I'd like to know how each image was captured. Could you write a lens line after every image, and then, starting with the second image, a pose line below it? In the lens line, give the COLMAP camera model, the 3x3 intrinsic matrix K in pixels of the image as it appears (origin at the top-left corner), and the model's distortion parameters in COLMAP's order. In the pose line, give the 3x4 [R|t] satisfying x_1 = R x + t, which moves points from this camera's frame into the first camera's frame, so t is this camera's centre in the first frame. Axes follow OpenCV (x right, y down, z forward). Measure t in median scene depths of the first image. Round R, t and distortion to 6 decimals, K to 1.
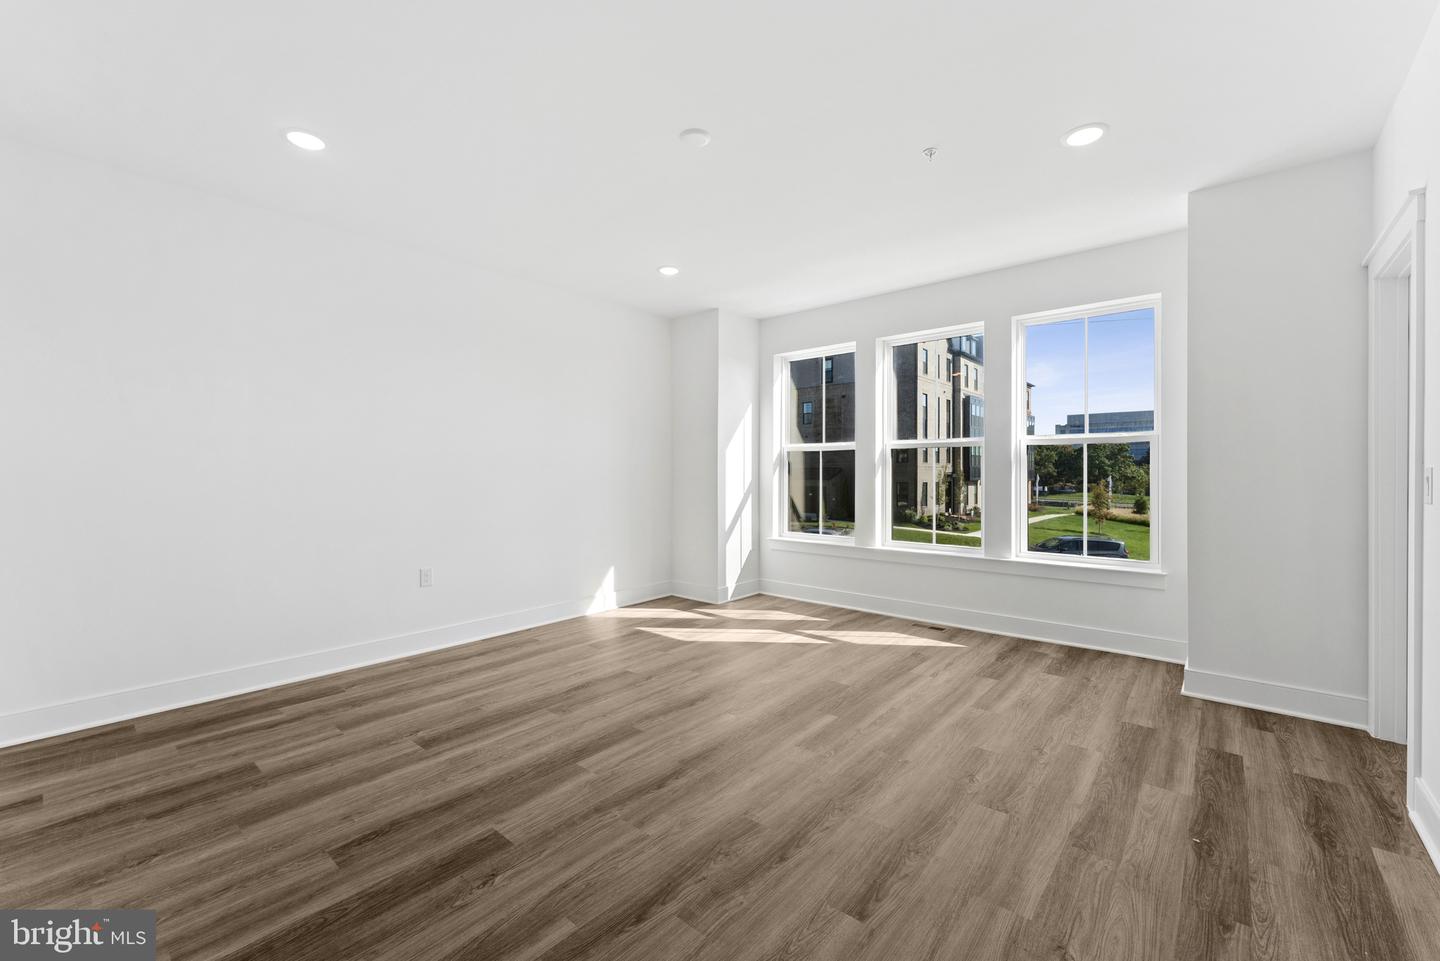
lens RADIAL K [[621.6, 0, 720.0], [0, 621.6, 480.5], [0, 0, 1]] dist [-0.000705, -0.000135]
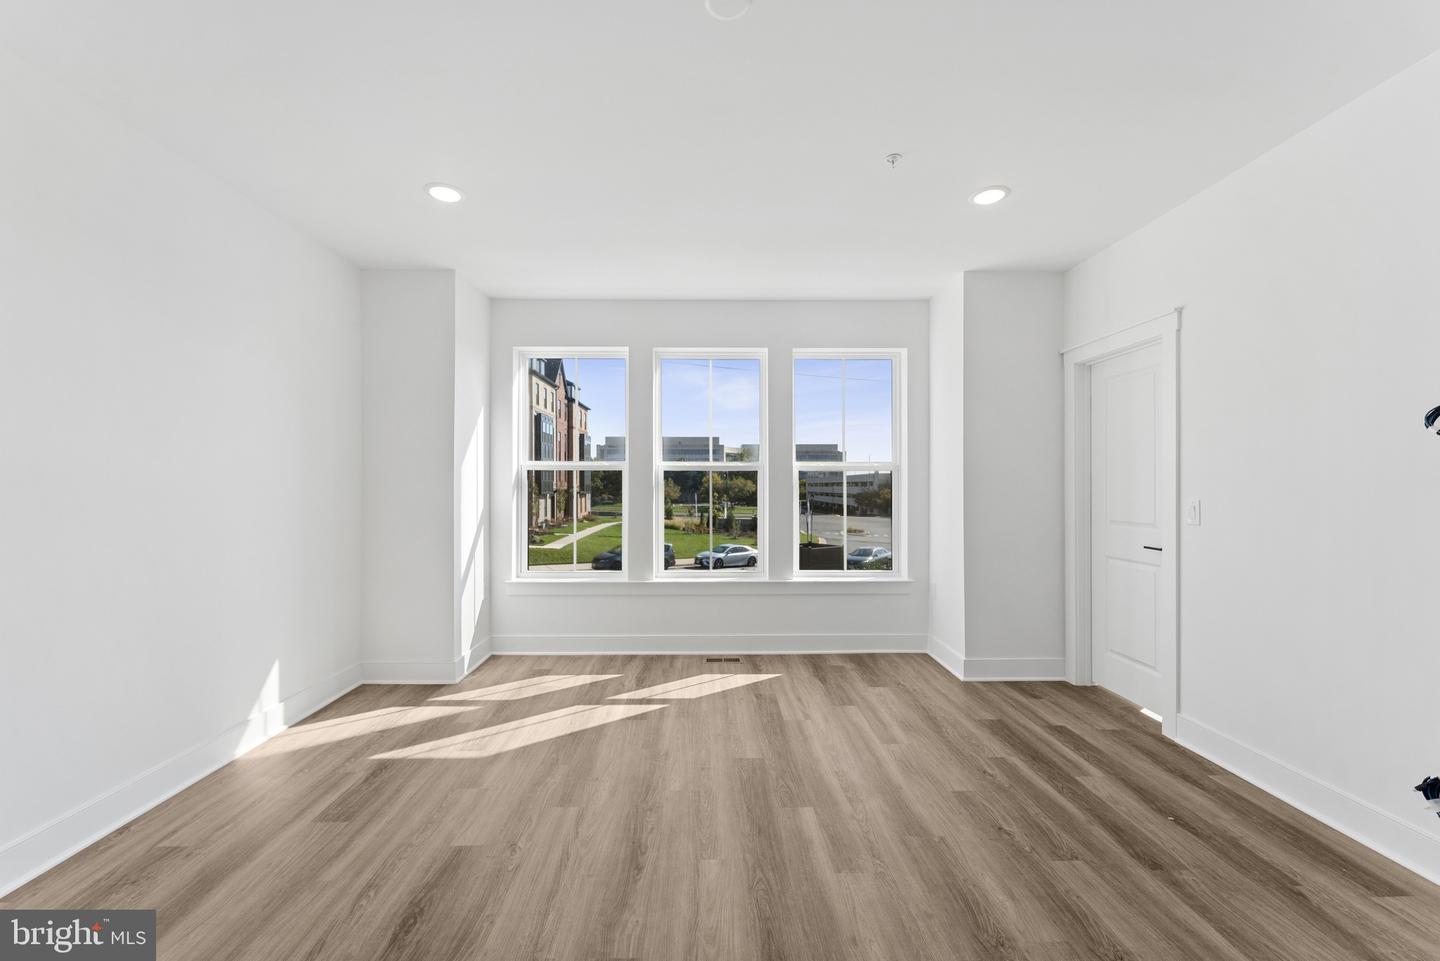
lens RADIAL K [[593.0, 0, 729.0], [0, 593.0, 486.4], [0, 0, 1]] dist [0.001608, -0.000132]
pose [[0.731734, -0.001280, 0.681589, -0.398688], [0.008330, 0.999940, -0.007065, -0.033480], [-0.681539, 0.010847, 0.731701, 0.476133]]
